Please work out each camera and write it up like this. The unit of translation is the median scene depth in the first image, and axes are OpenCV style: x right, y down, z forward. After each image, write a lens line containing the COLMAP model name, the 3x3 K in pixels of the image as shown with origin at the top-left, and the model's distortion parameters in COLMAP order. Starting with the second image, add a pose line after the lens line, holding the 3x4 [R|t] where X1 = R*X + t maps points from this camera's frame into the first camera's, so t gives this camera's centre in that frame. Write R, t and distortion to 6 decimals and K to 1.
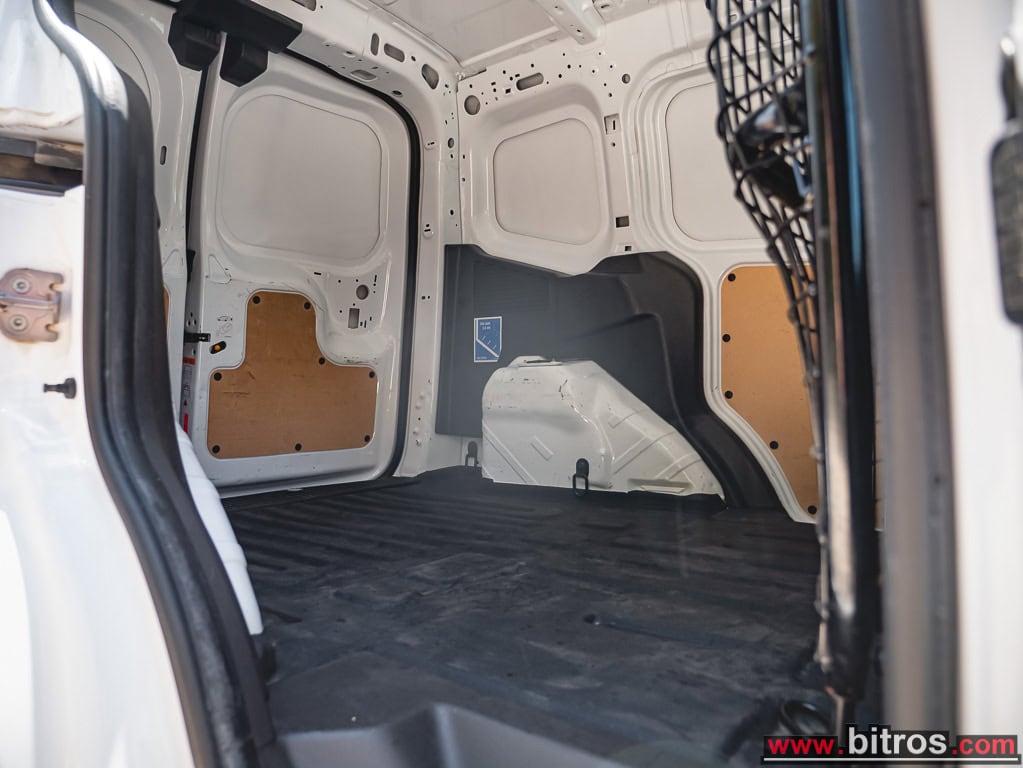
lens RADIAL K [[736.9, 0, 513.6], [0, 736.9, 381.8], [0, 0, 1]] dist [-0.043622, 0.003152]
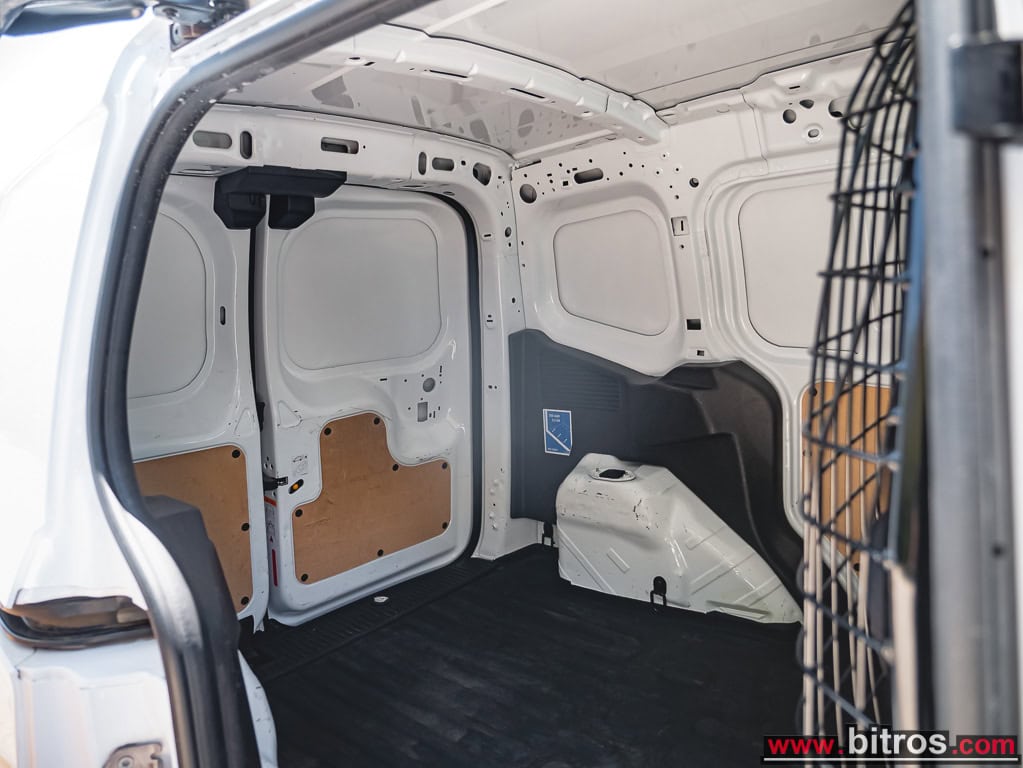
lens RADIAL K [[736.9, 0, 509.0], [0, 736.9, 387.2], [0, 0, 1]] dist [-0.043622, 0.003152]
pose [[0.993616, -0.048193, -0.101999, 0.003907], [0.061805, 0.988943, 0.134802, -0.284586], [0.094374, -0.140246, 0.985609, 0.031590]]
